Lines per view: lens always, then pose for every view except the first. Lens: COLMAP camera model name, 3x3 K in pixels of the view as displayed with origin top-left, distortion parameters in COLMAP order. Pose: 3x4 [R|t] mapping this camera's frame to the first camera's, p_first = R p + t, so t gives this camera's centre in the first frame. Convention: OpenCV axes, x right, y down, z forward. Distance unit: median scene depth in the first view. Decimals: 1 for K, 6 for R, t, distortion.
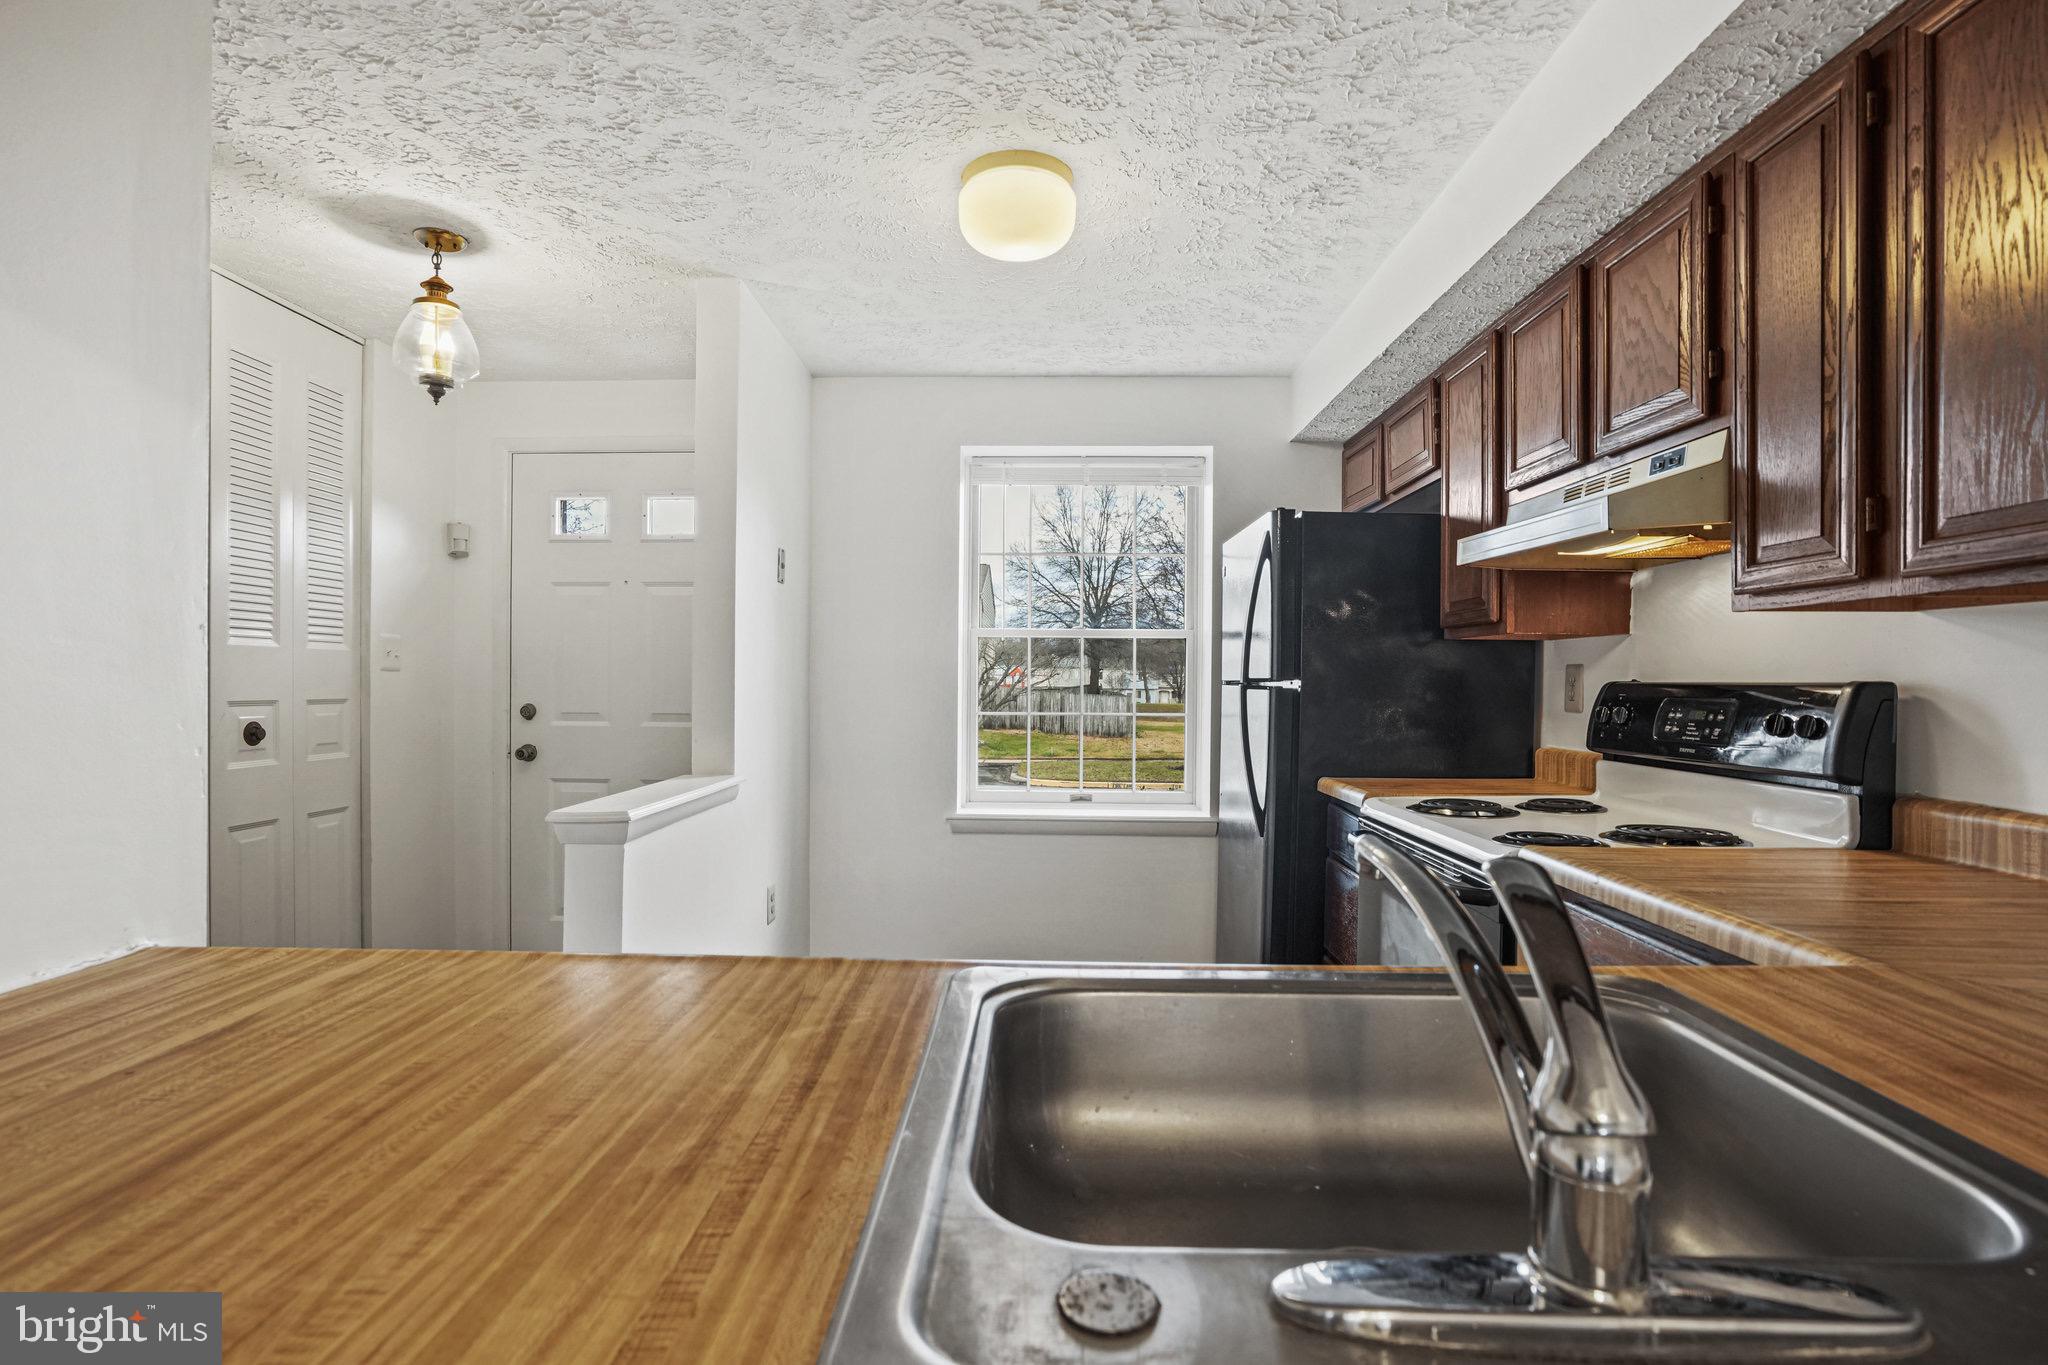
lens RADIAL K [[978.7, 0, 1032.8], [0, 978.7, 692.3], [0, 0, 1]] dist [-0.030005, 0.003529]
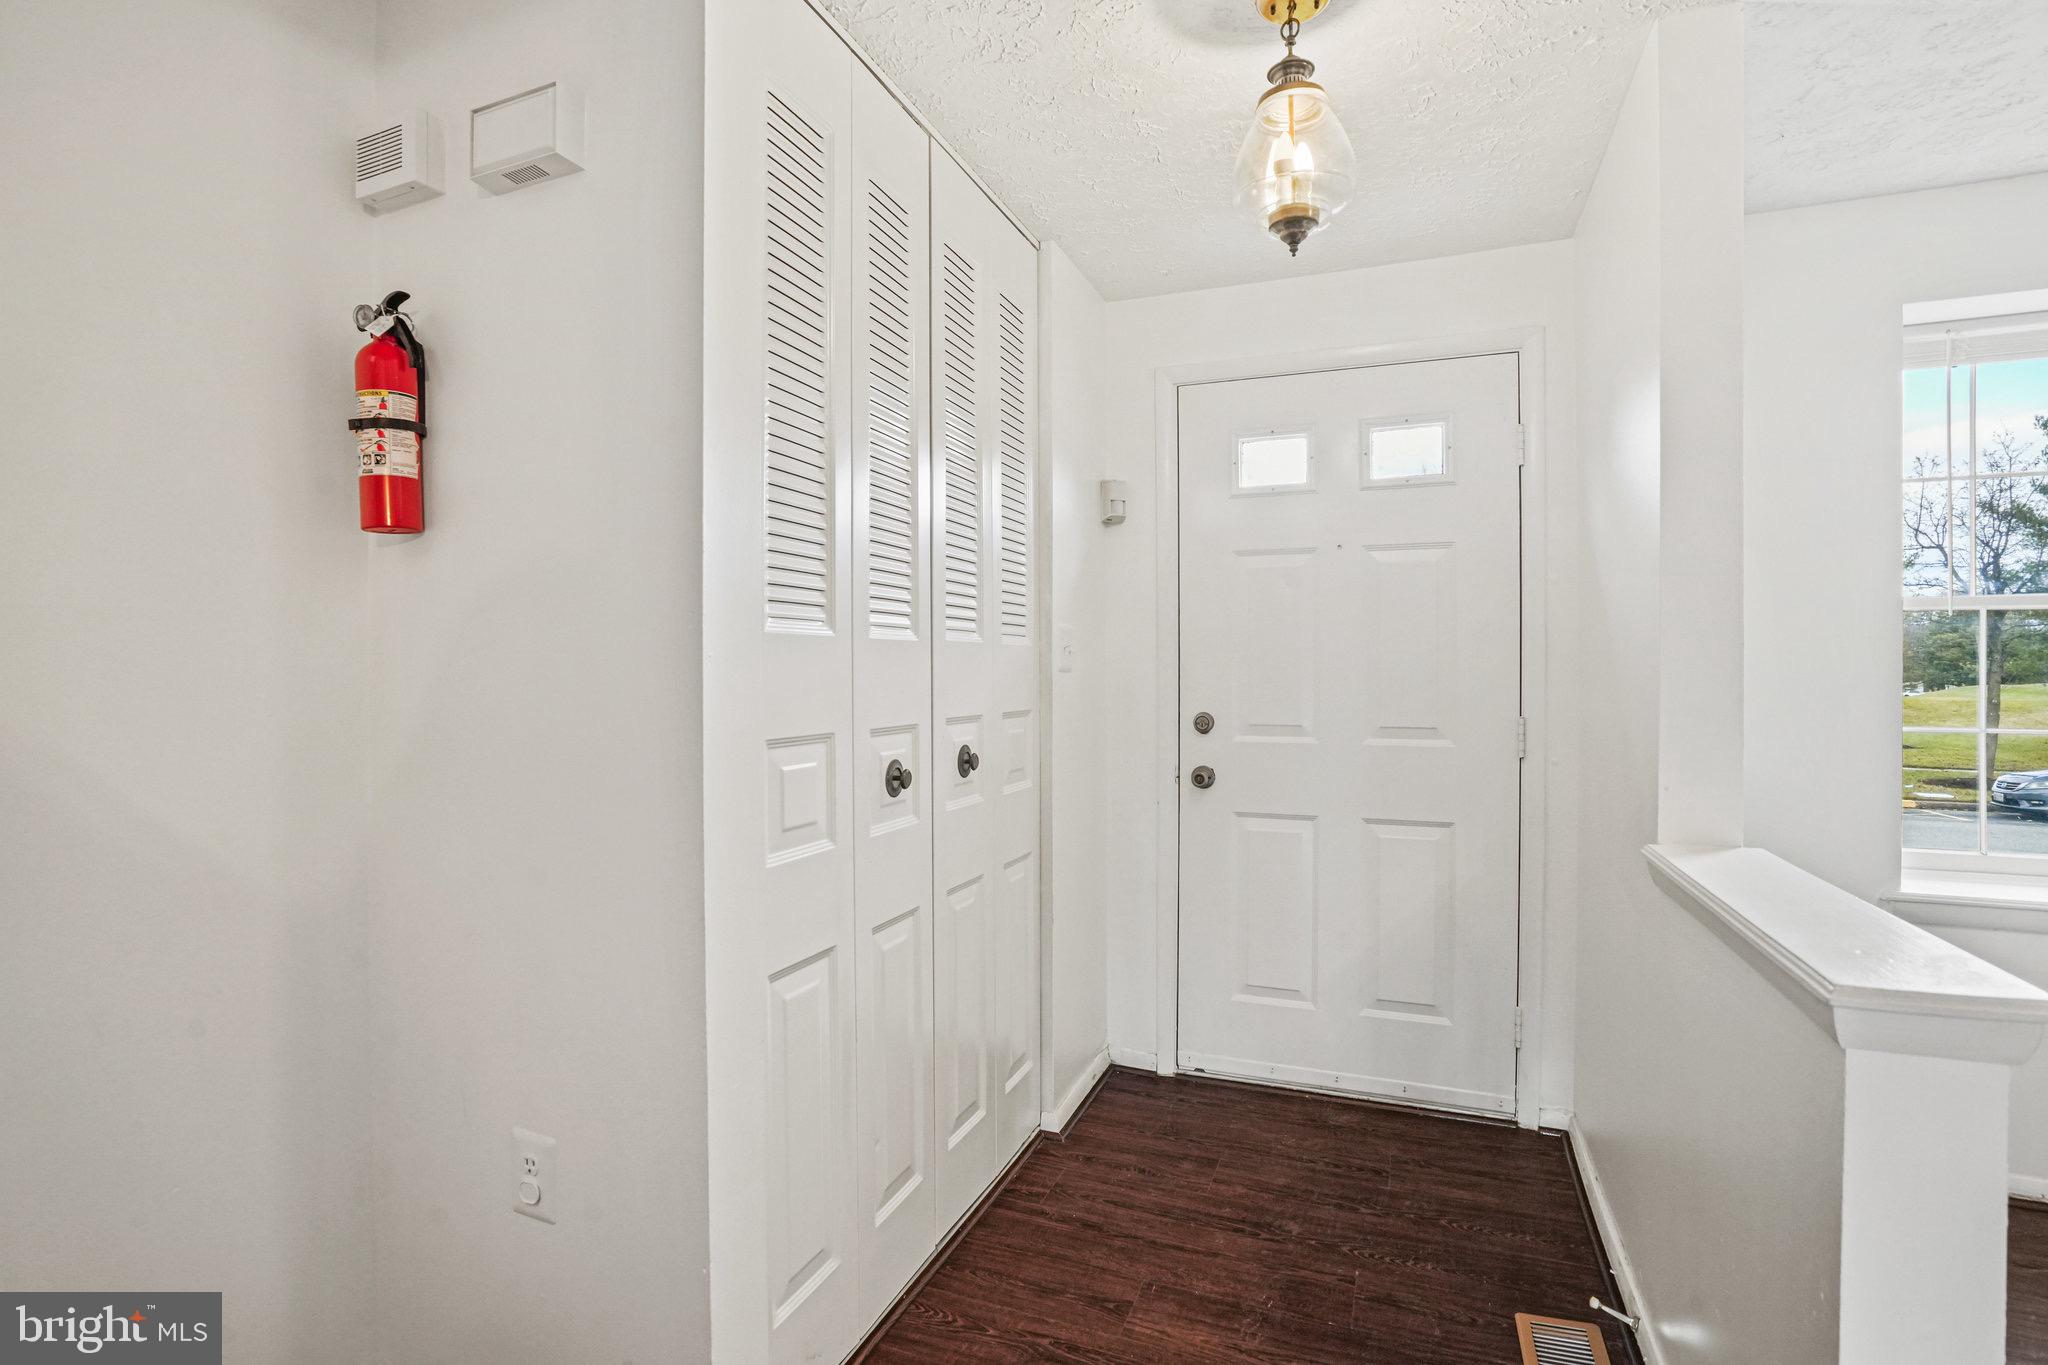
lens RADIAL K [[982.4, 0, 1020.2], [0, 982.4, 670.7], [0, 0, 1]] dist [-0.022055, 0.000520]
pose [[0.934519, -0.002795, -0.355904, -0.488756], [0.000368, 0.999976, -0.006886, -0.019870], [0.355914, 0.006305, 0.934497, 0.300096]]
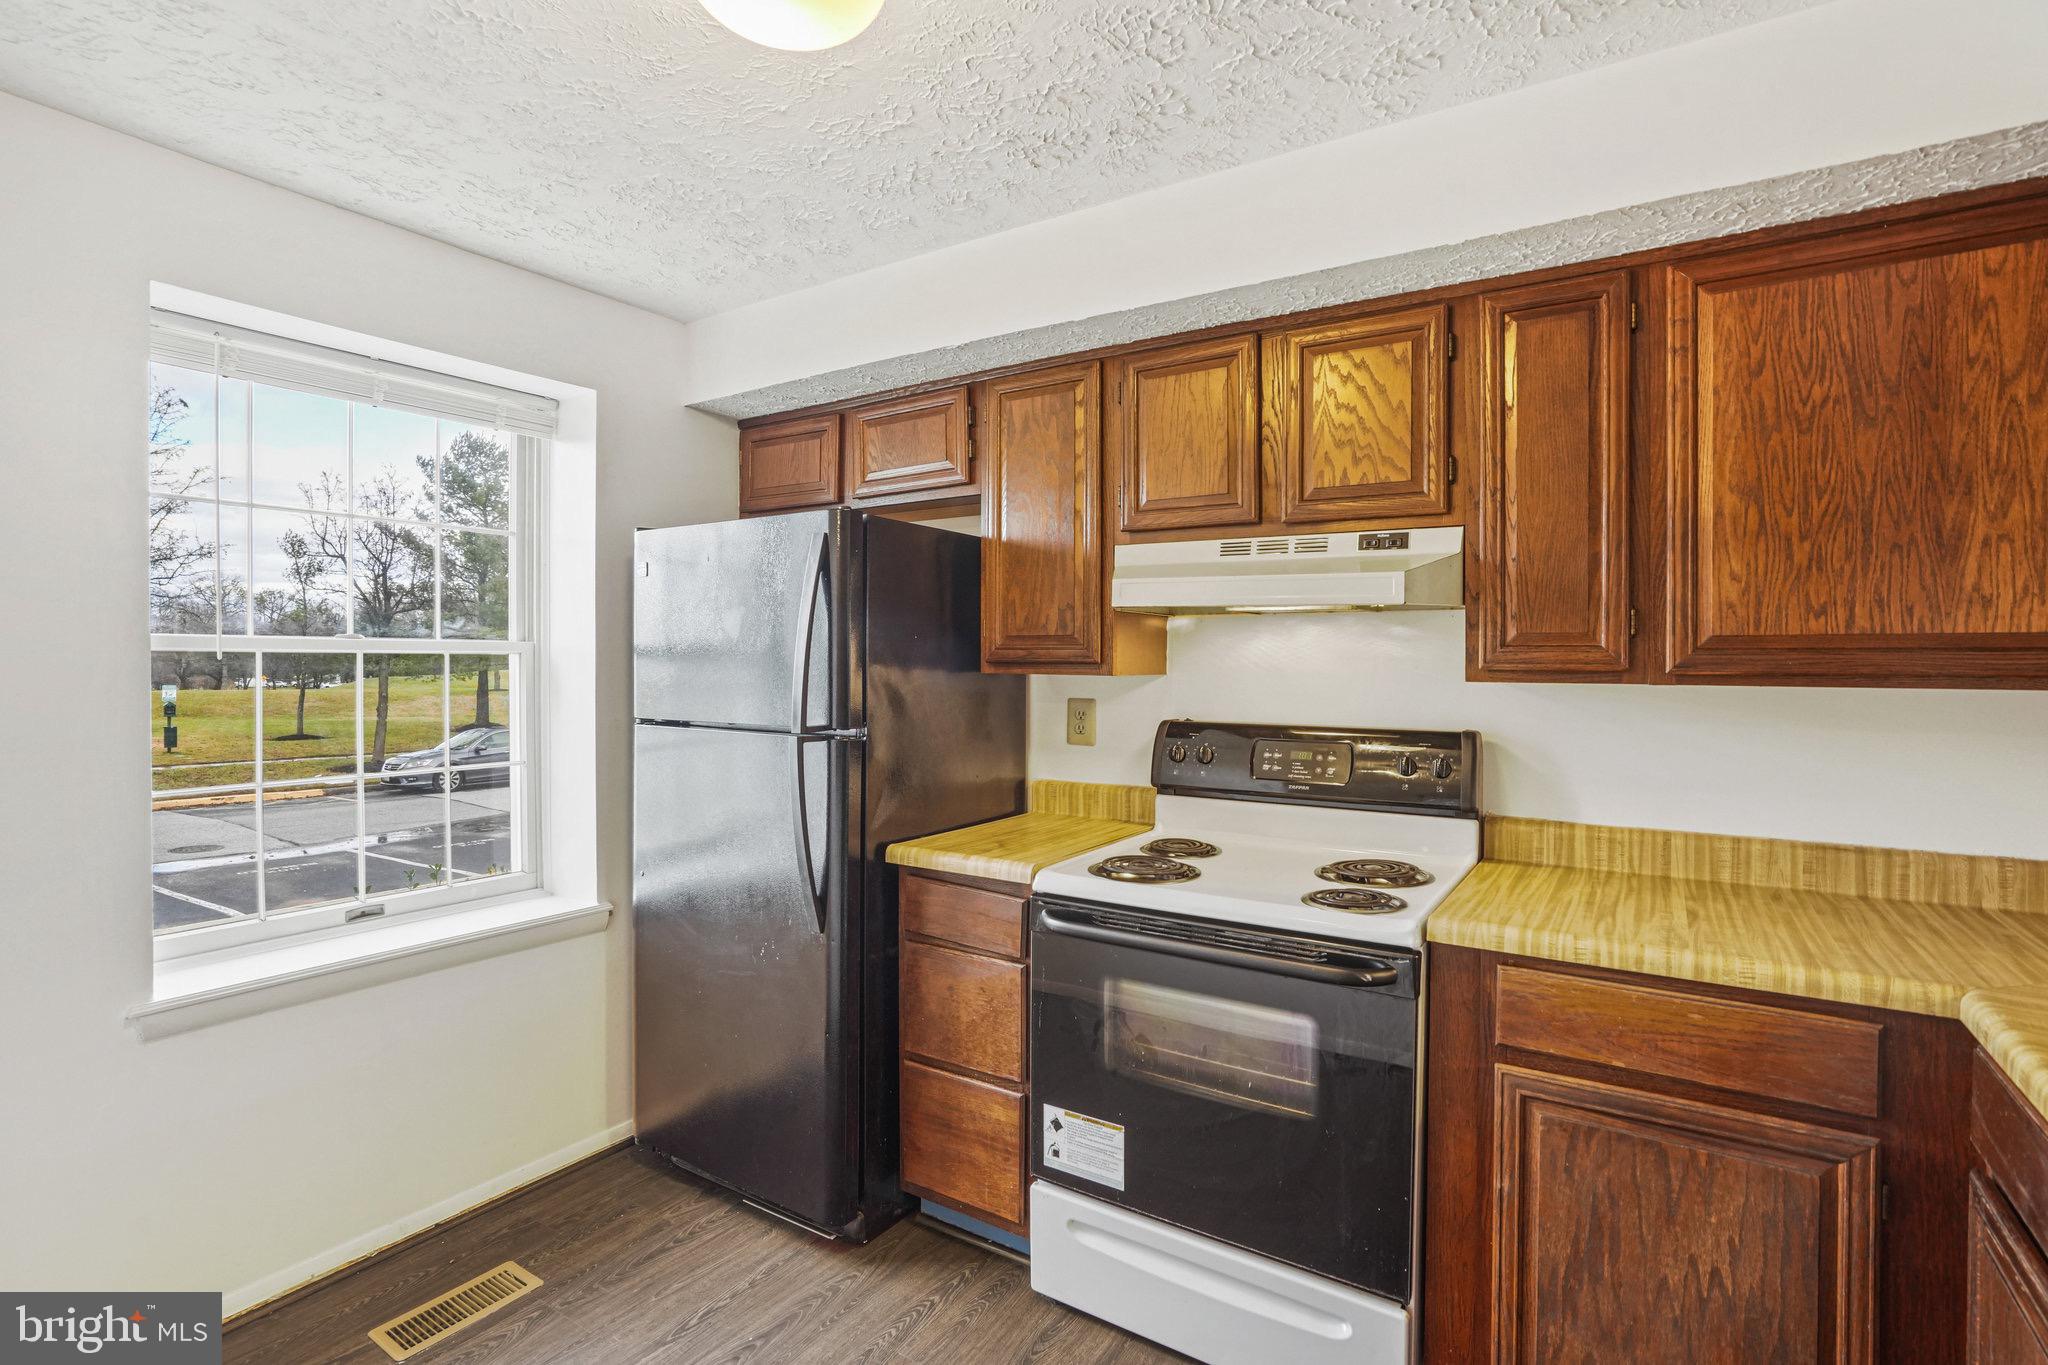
lens RADIAL K [[978.7, 0, 1011.9], [0, 978.7, 669.0], [0, 0, 1]] dist [-0.030005, 0.003529]
pose [[0.543924, -0.011759, 0.839052, -0.324654], [0.009910, 0.999922, 0.007590, -0.063448], [-0.839076, 0.004187, 0.543999, 0.458092]]
